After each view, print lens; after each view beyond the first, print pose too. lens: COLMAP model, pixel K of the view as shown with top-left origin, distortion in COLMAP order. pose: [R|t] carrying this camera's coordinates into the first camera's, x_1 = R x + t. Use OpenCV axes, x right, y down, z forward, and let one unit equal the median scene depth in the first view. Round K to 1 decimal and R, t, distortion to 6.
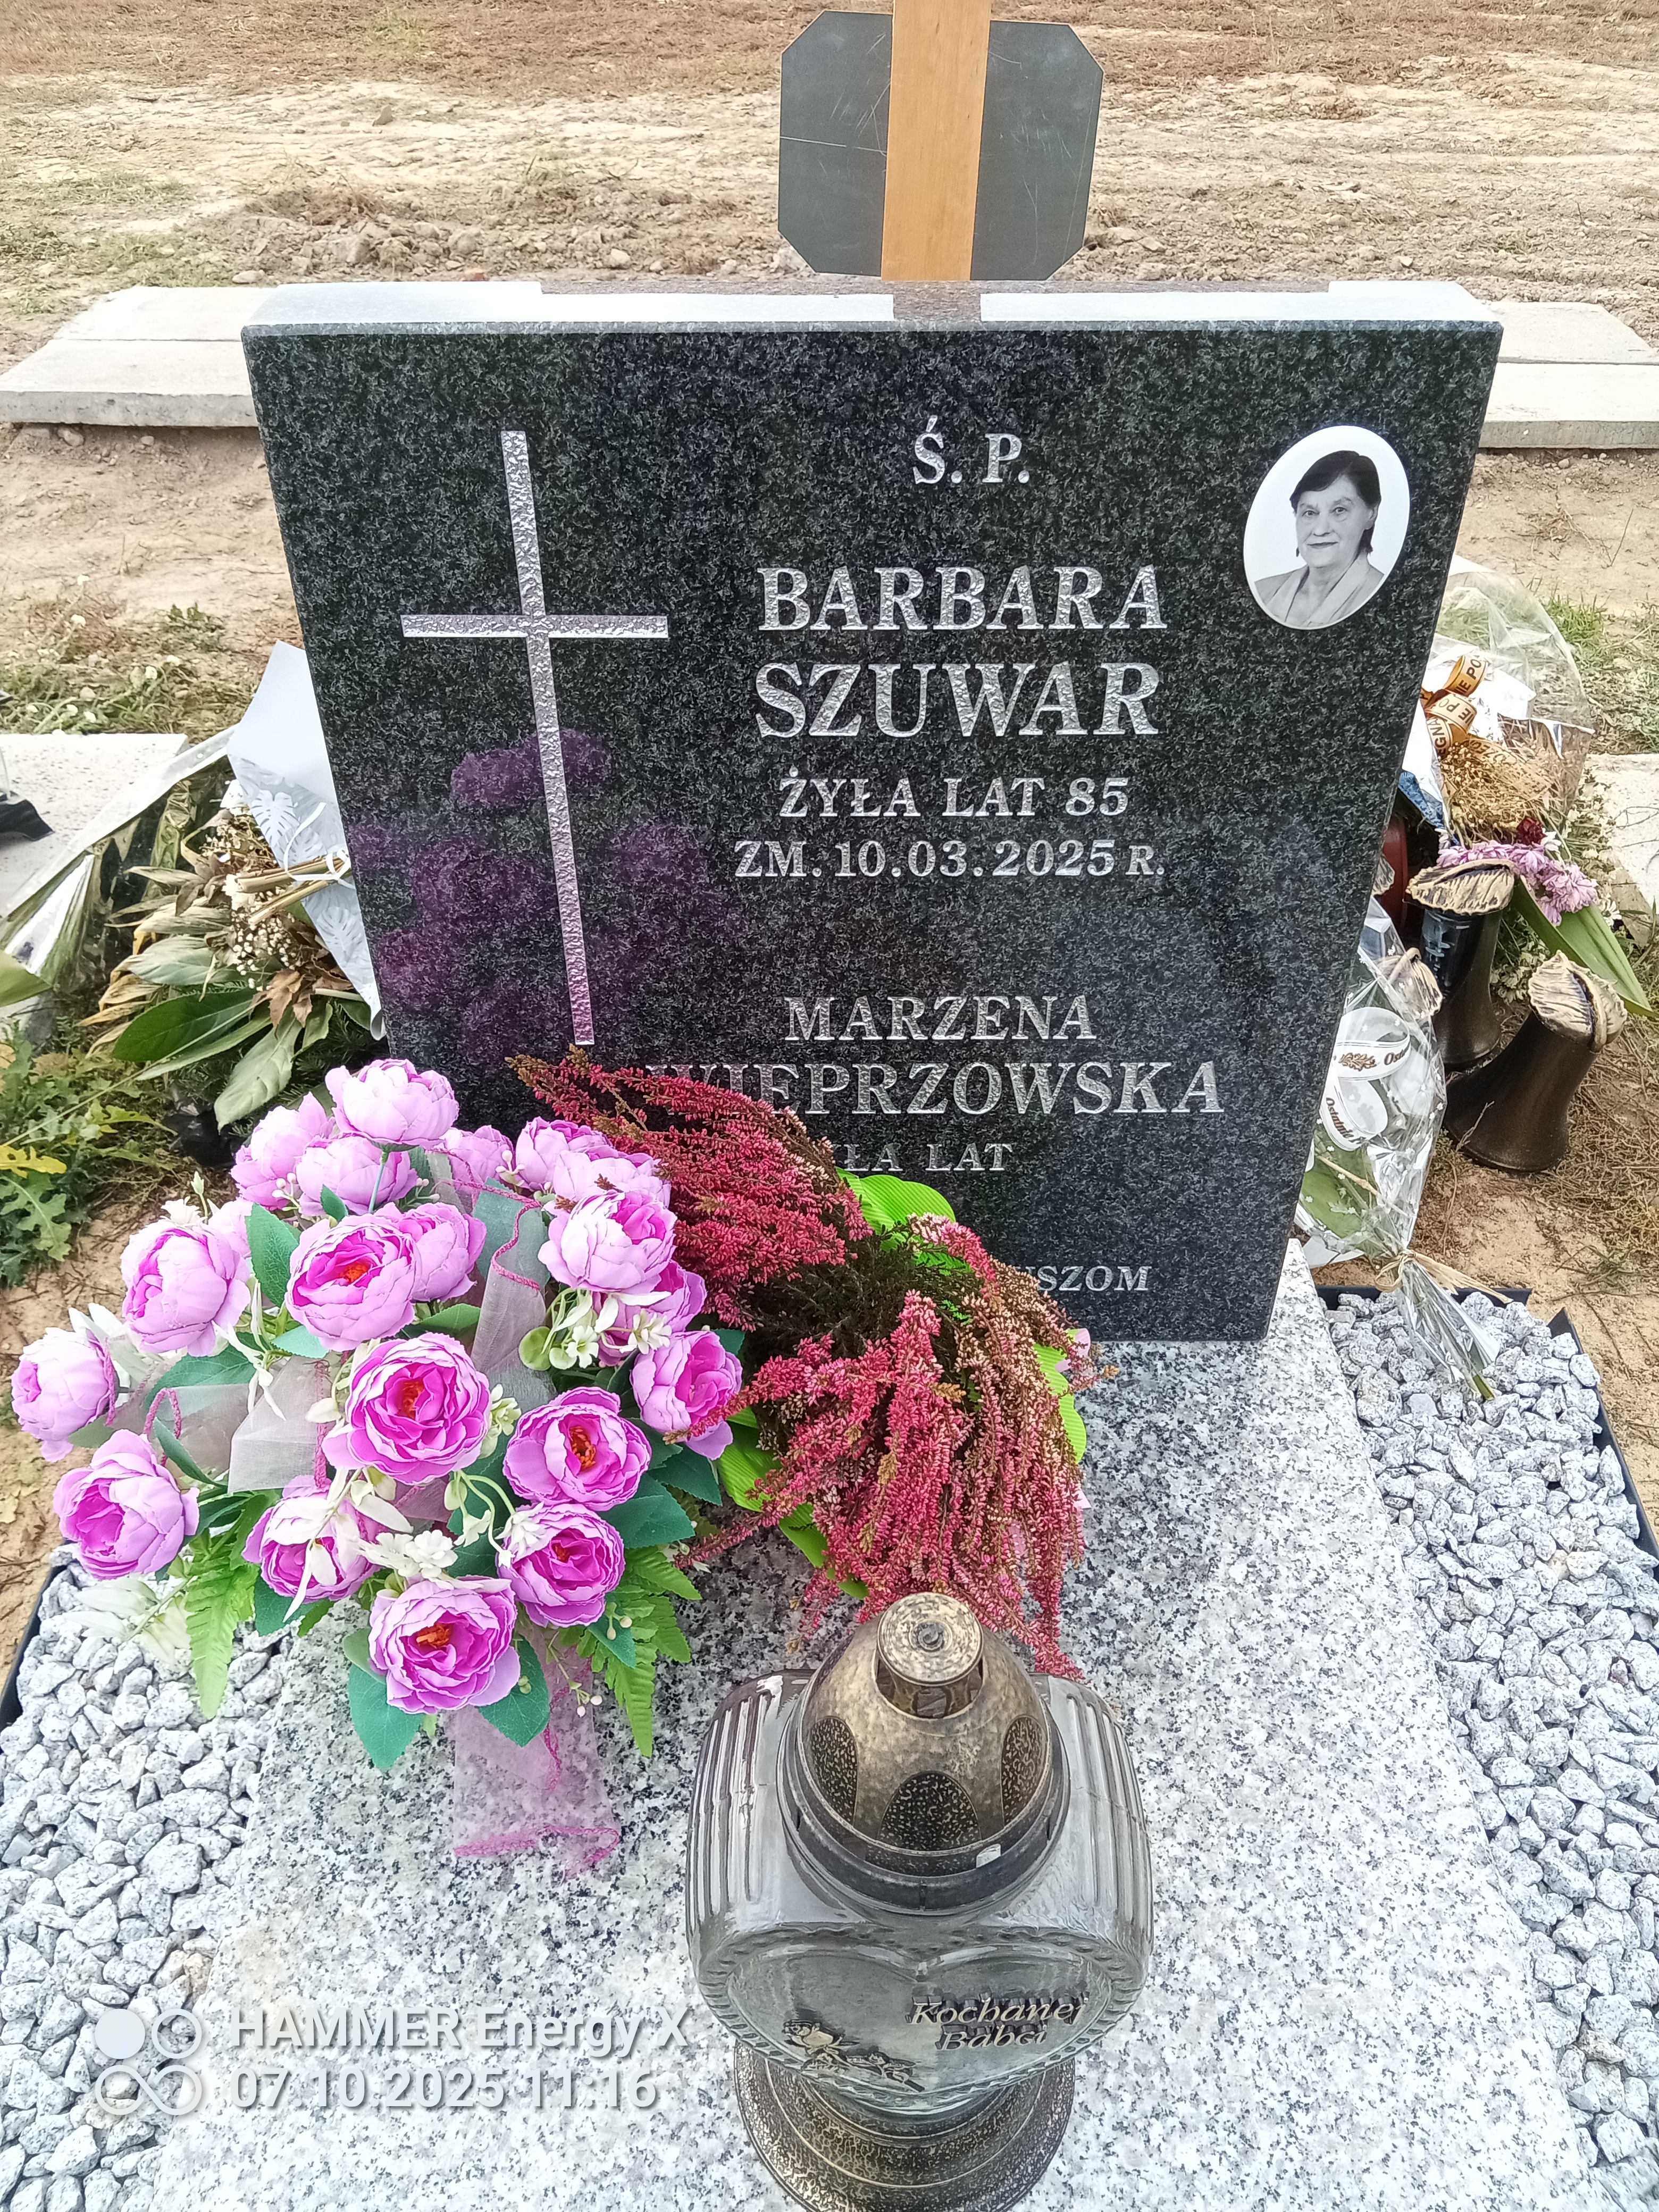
lens RADIAL K [[1749.6, 0, 829.6], [0, 1749.6, 1073.6], [0, 0, 1]] dist [0.092845, -0.185958]
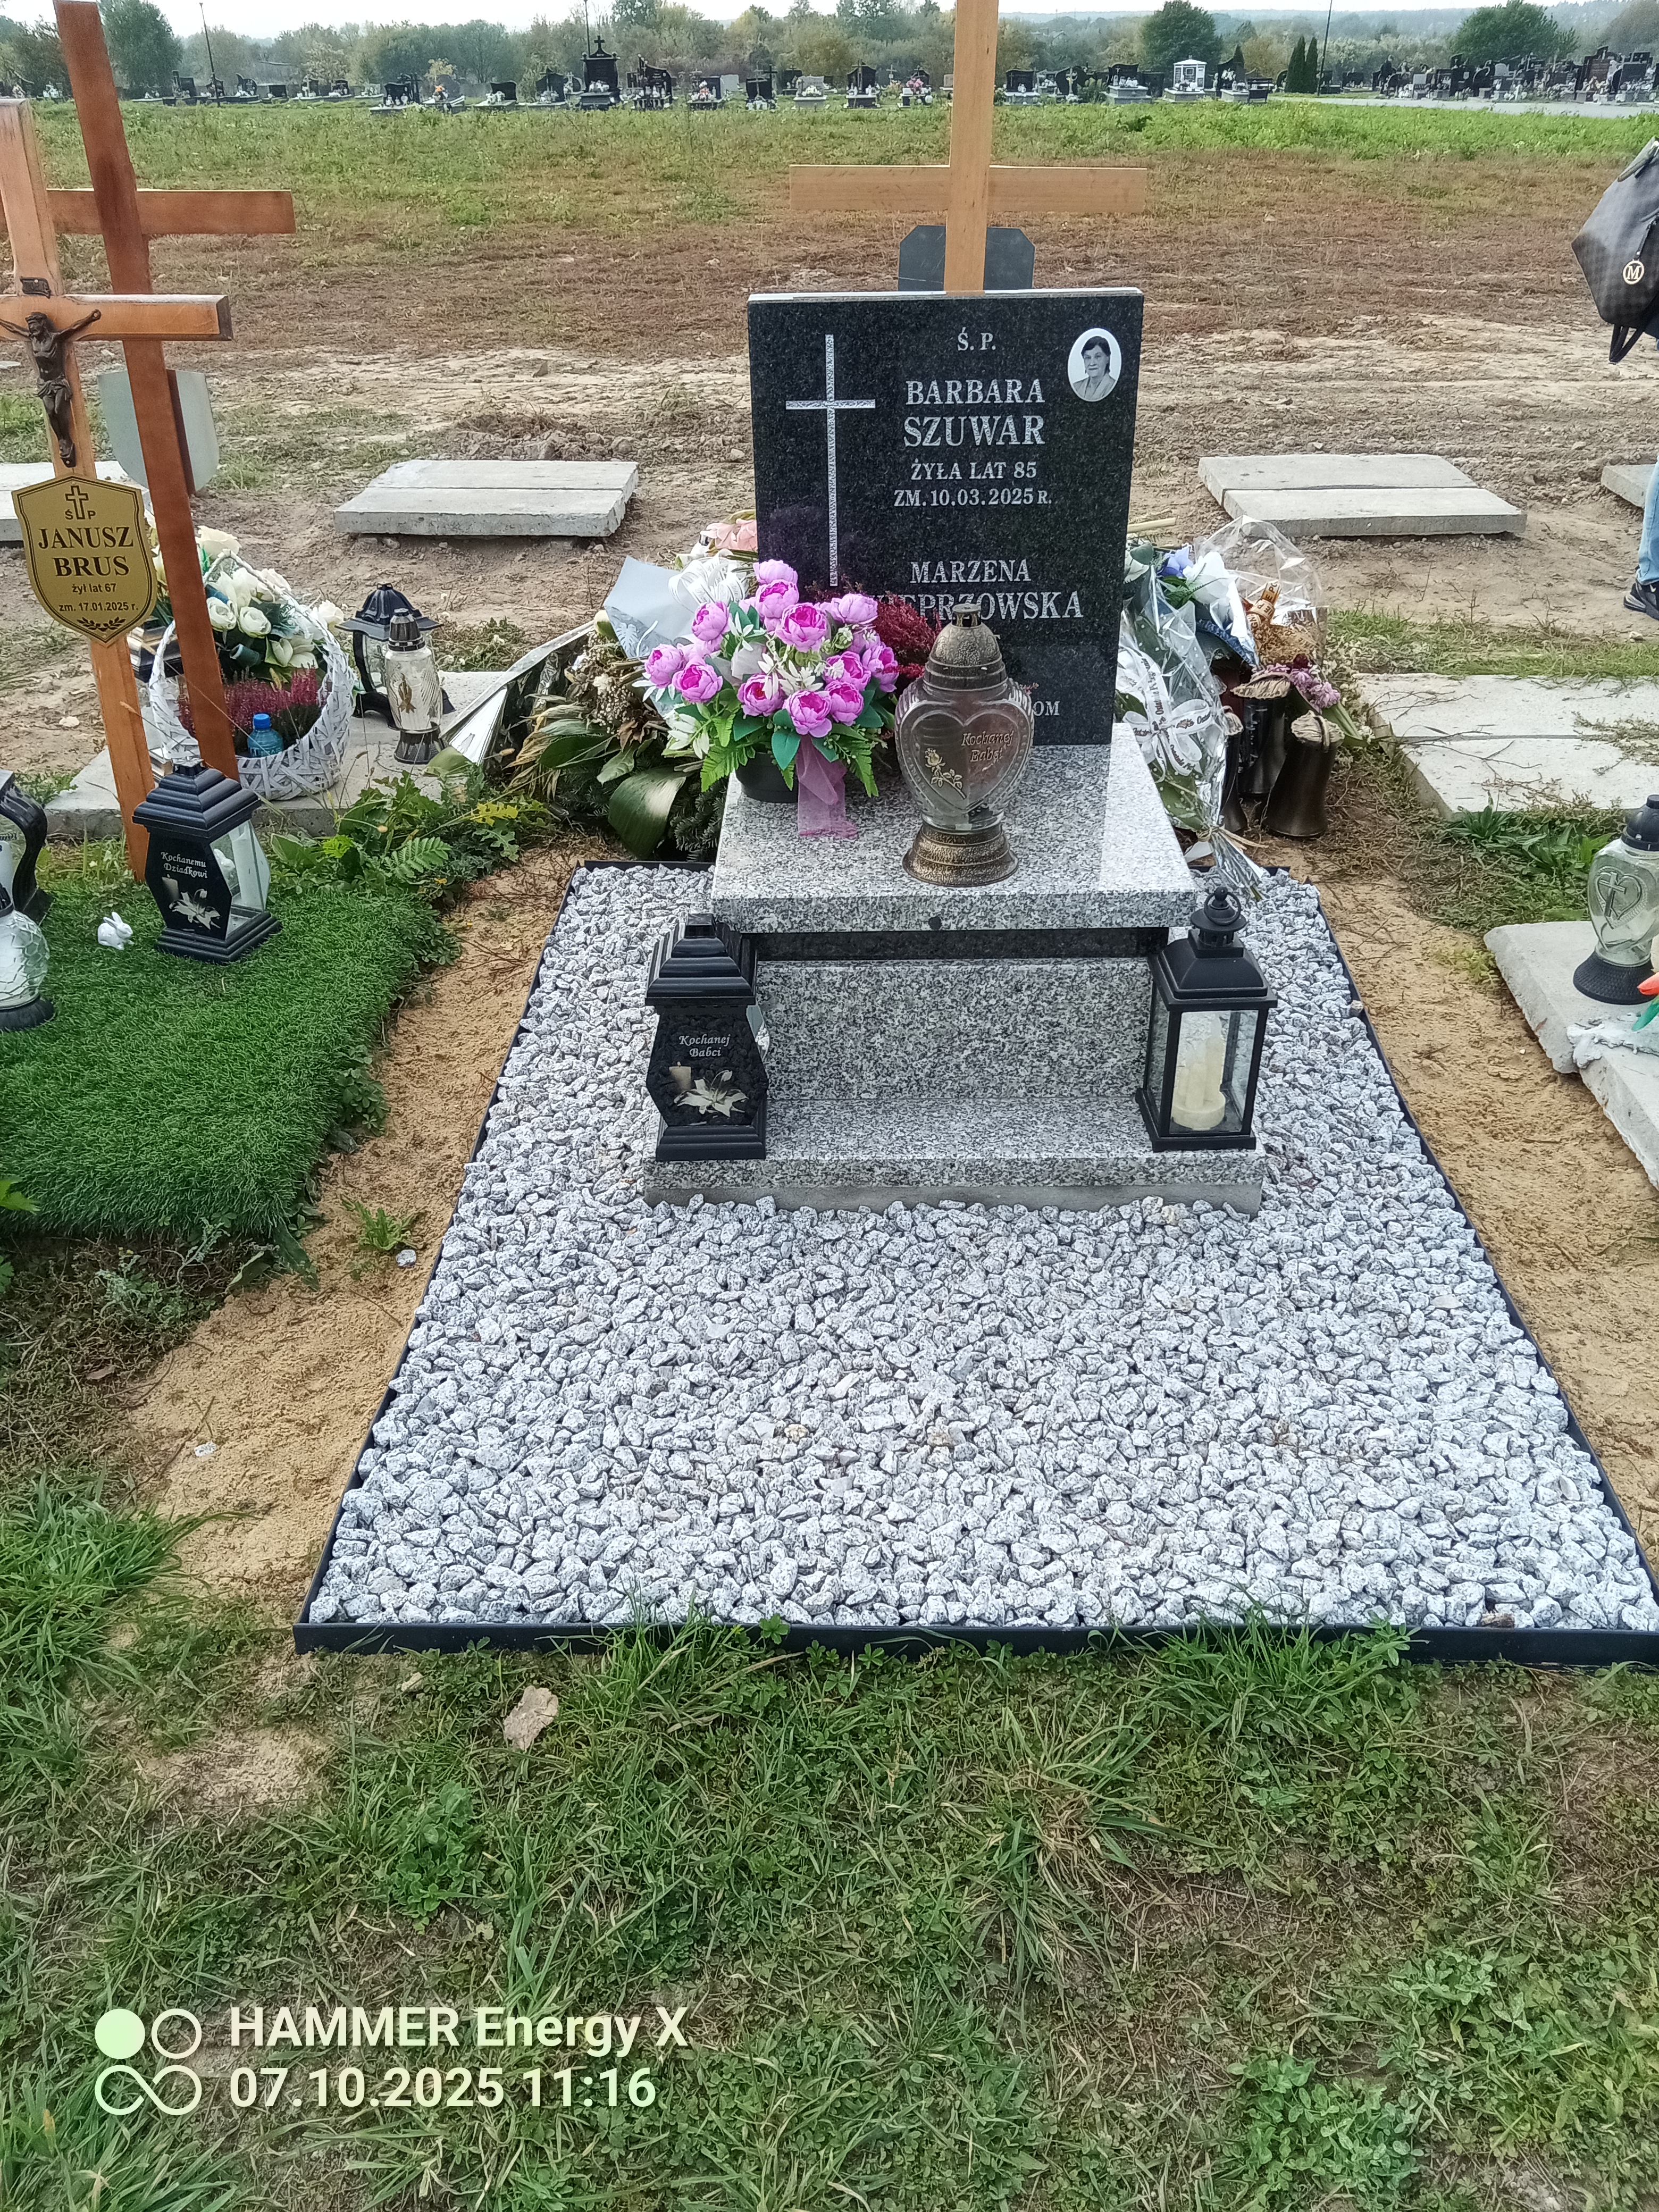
lens RADIAL K [[1777.7, 0, 829.5], [0, 1777.7, 1106.0], [0, 0, 1]] dist [0.093902, -0.286772]
pose [[0.999668, -0.006425, -0.024951, -0.086079], [0.003192, 0.991831, -0.127517, 1.103282], [0.025566, 0.127395, 0.991522, -1.556568]]
